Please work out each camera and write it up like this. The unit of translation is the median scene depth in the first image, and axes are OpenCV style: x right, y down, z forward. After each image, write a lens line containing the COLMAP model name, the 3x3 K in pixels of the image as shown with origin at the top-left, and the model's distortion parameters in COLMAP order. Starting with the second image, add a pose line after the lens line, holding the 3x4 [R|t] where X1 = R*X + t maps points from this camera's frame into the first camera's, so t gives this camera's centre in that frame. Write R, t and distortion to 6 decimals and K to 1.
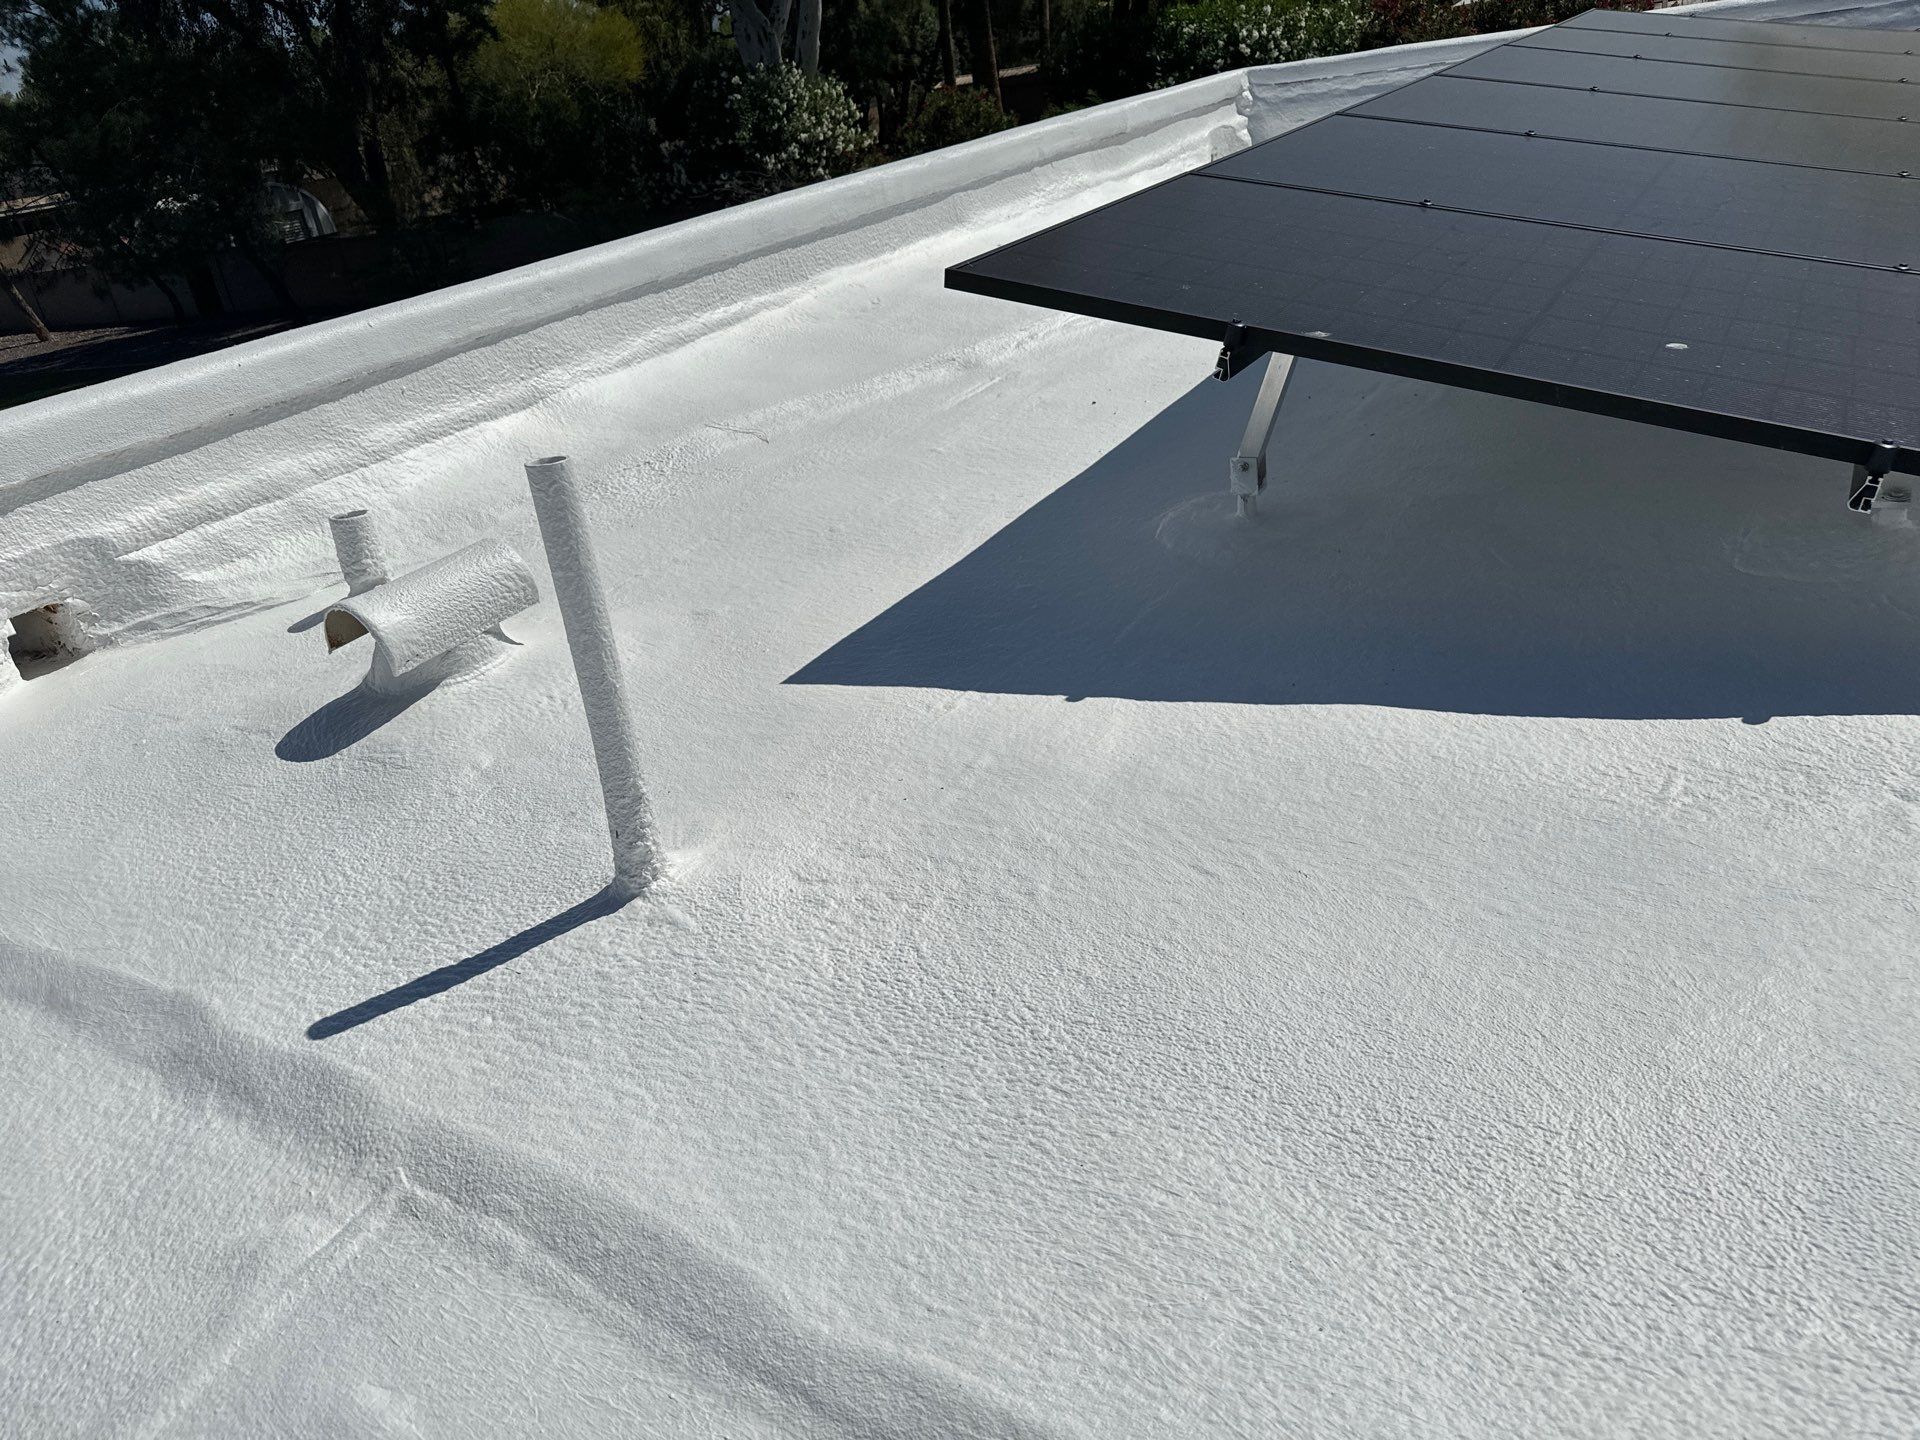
lens RADIAL K [[1362.6, 0, 930.7], [0, 1362.6, 670.0], [0, 0, 1]] dist [0.012465, -0.015442]
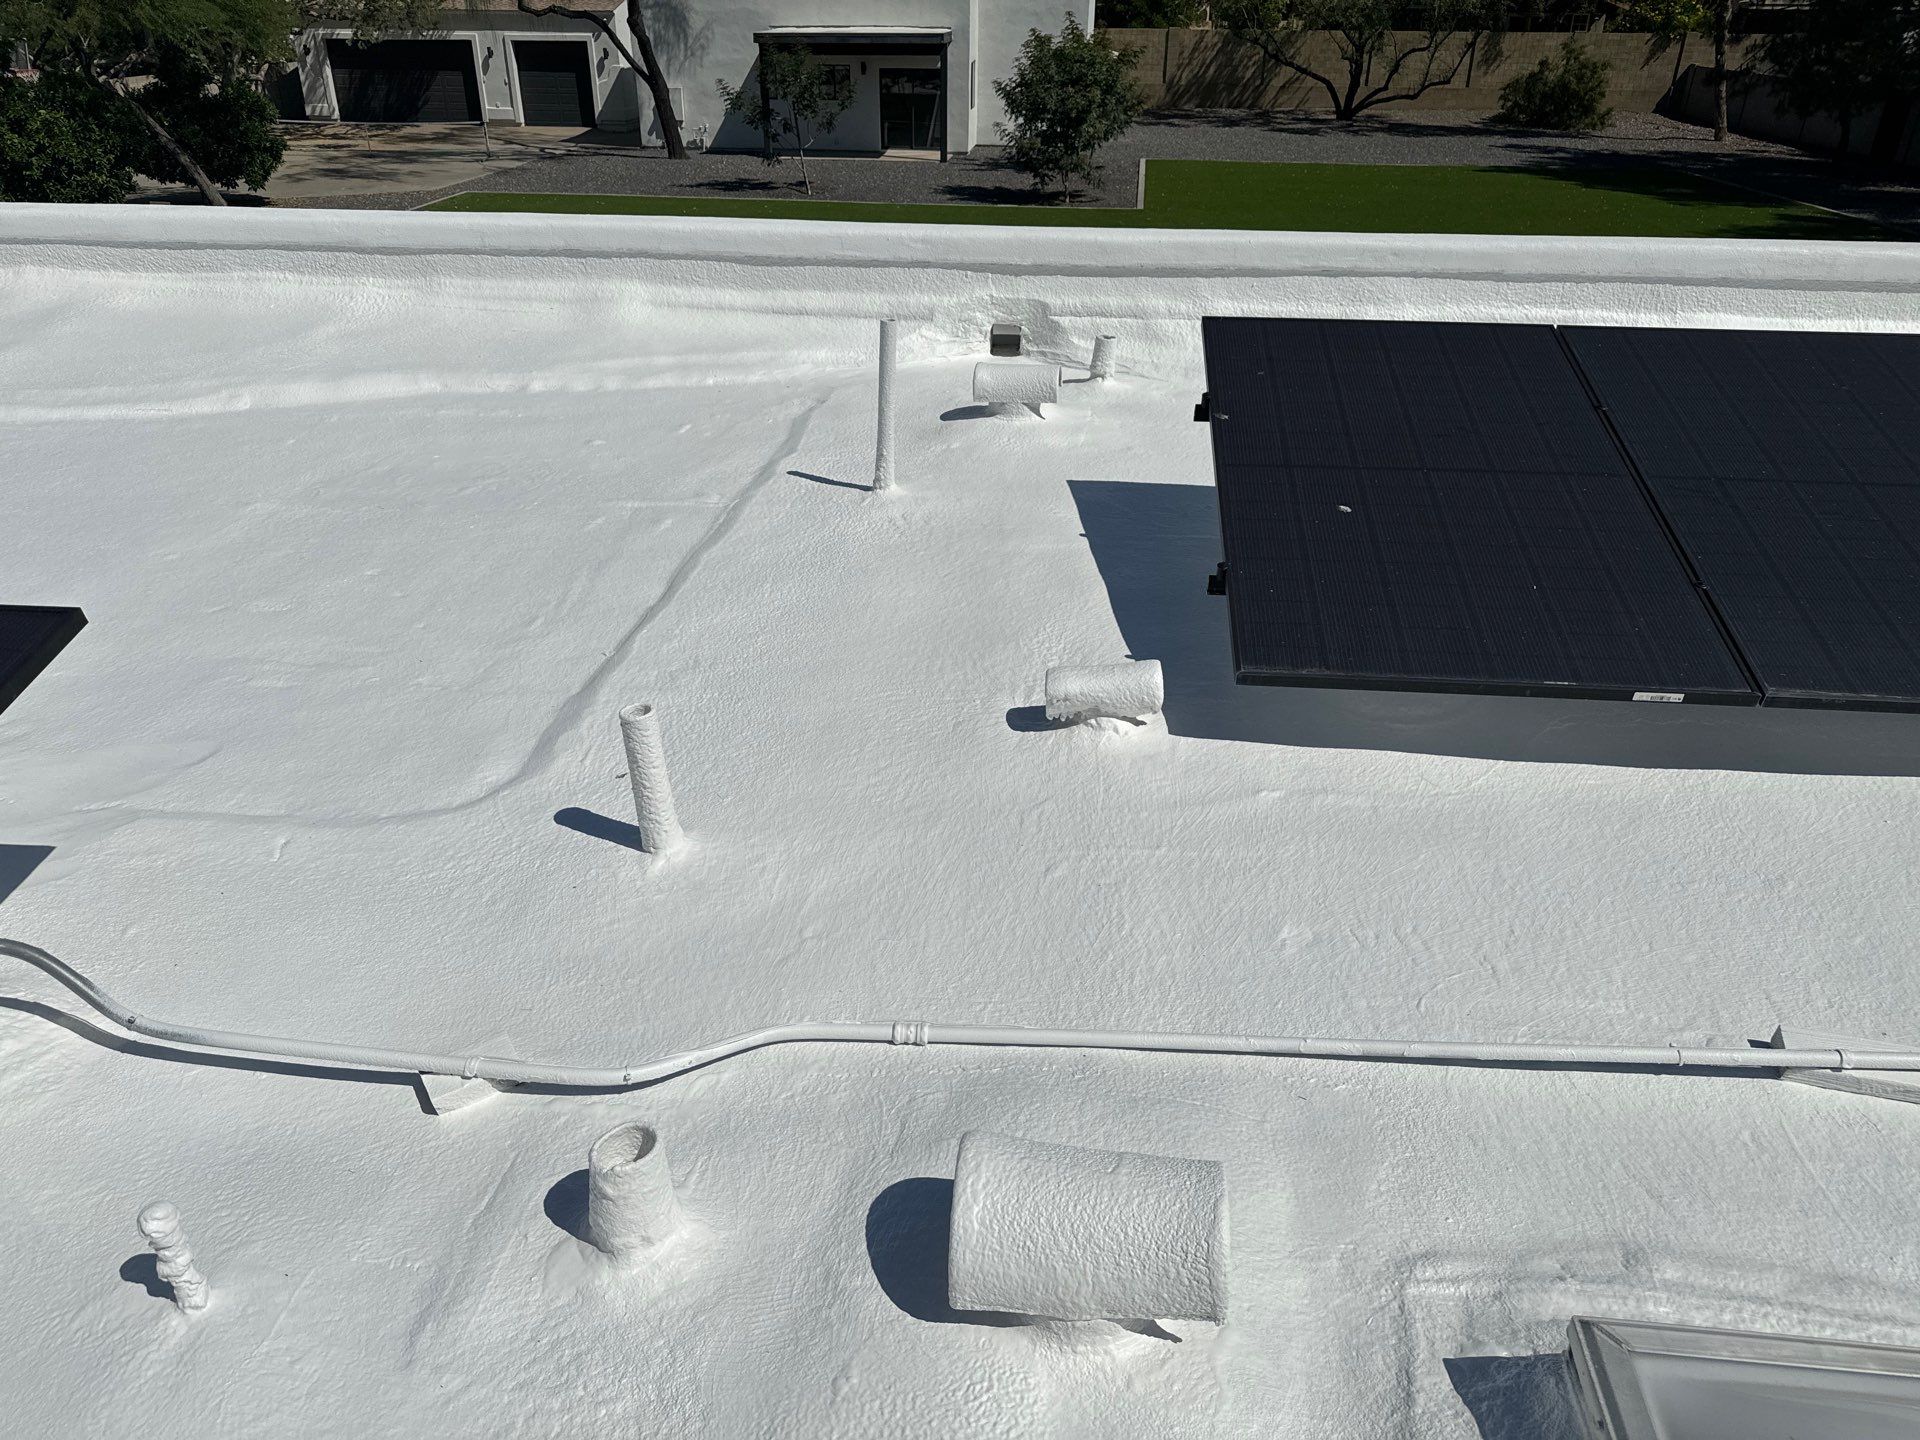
lens RADIAL K [[1362.6, 0, 1038.5], [0, 1362.6, 758.9], [0, 0, 1]] dist [0.012465, -0.015442]
pose [[0.478874, 0.567147, -0.670092, 0.671428], [-0.438466, 0.815798, 0.377123, -0.182995], [0.760544, 0.113218, 0.639339, -0.128378]]
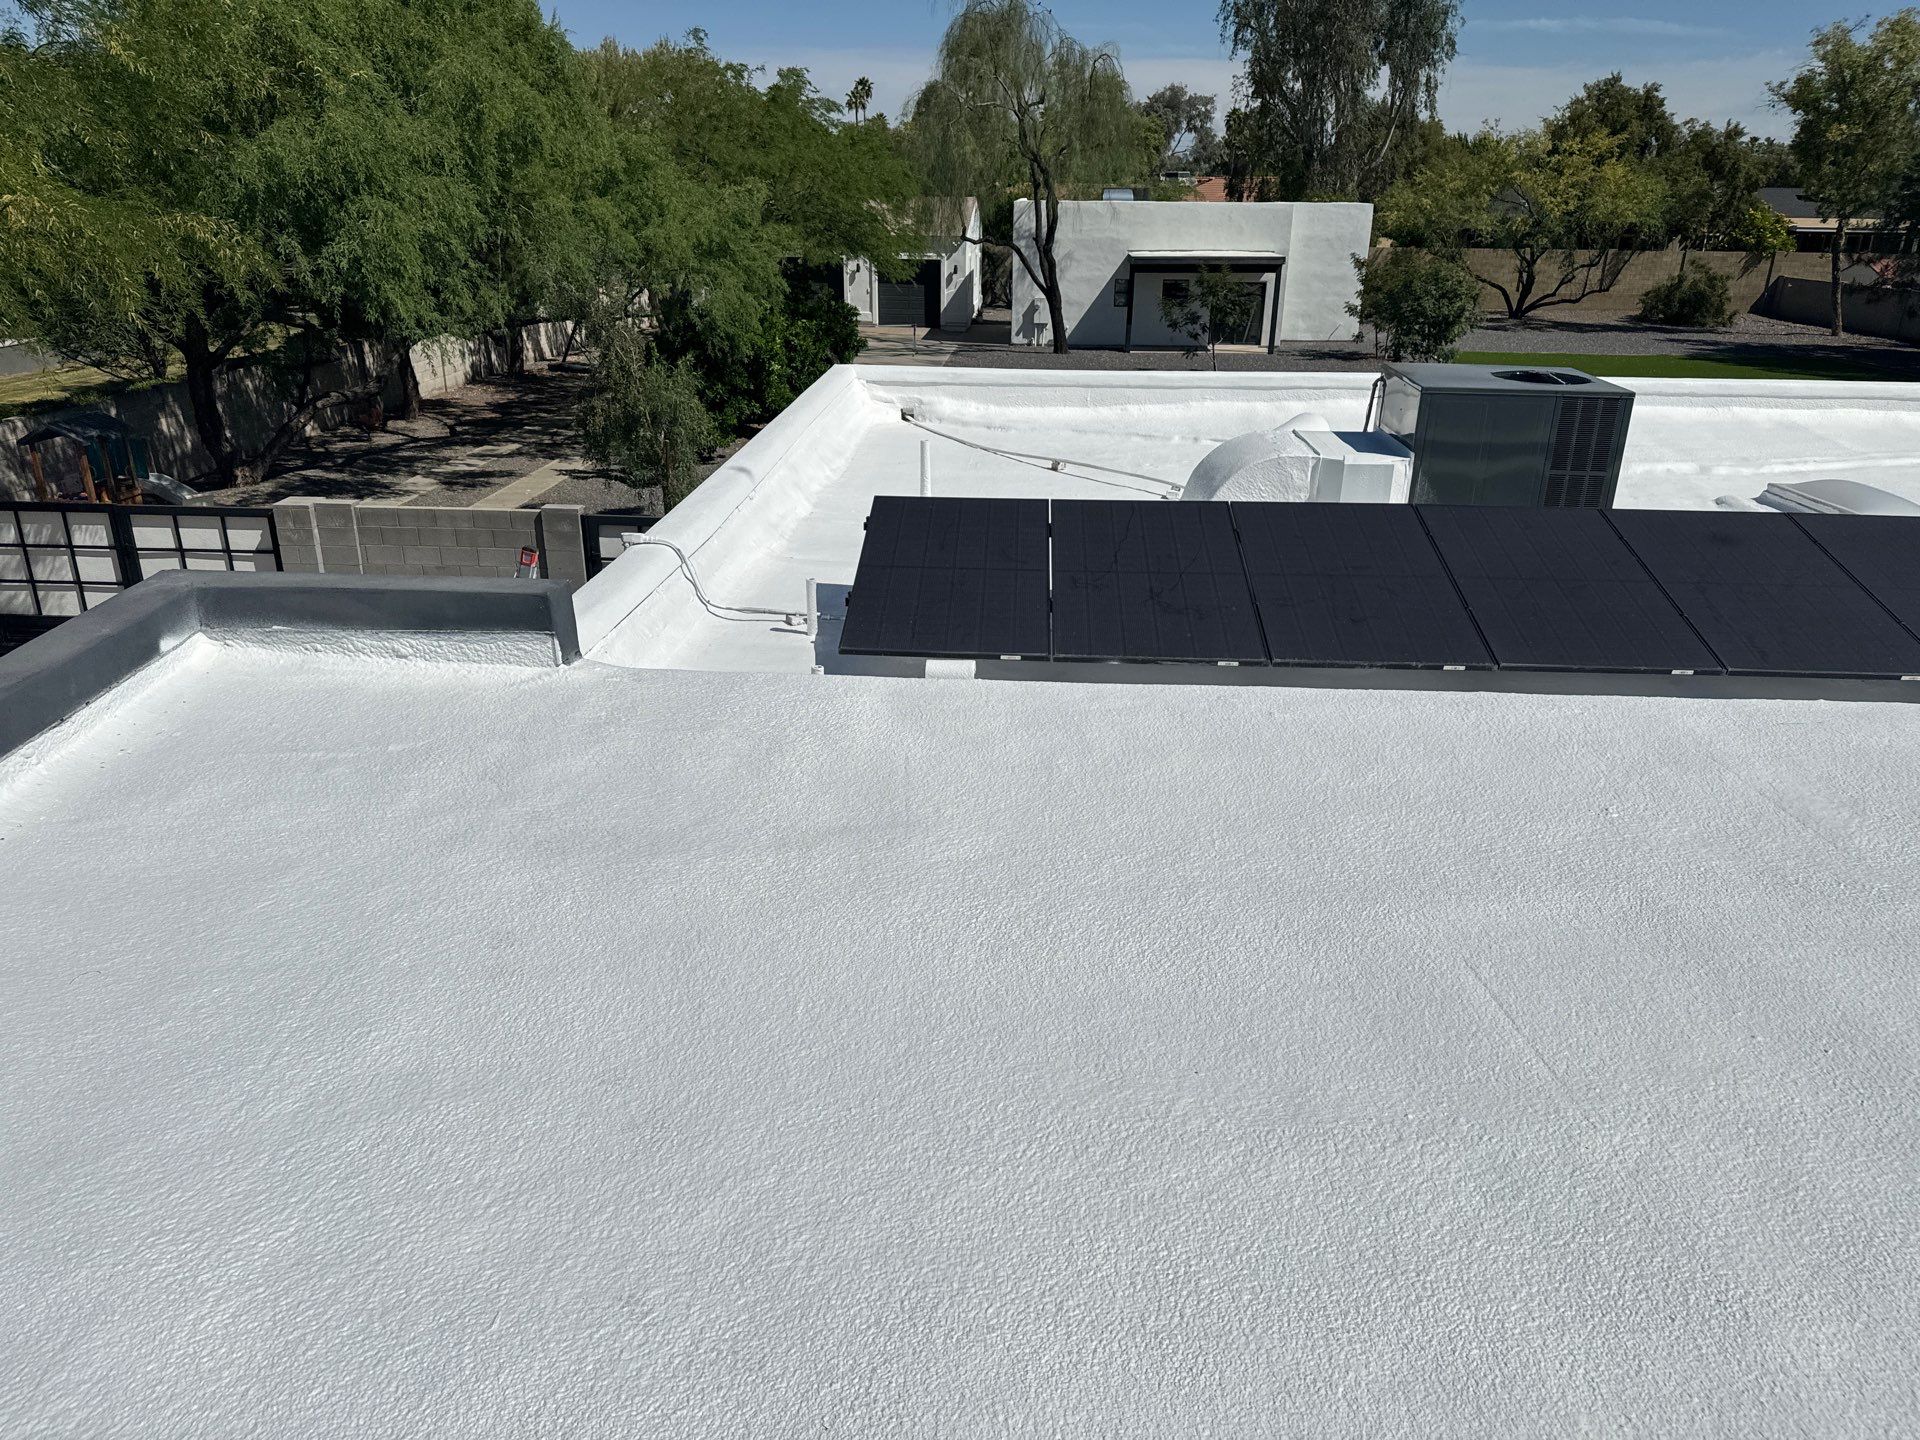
lens RADIAL K [[1362.6, 0, 944.7], [0, 1362.6, 728.6], [0, 0, 1]] dist [0.012465, -0.015442]
pose [[0.475306, 0.470696, -0.743323, 0.825856], [-0.440578, 0.858633, 0.261993, 0.962848], [0.761561, 0.202965, 0.615492, -3.199302]]
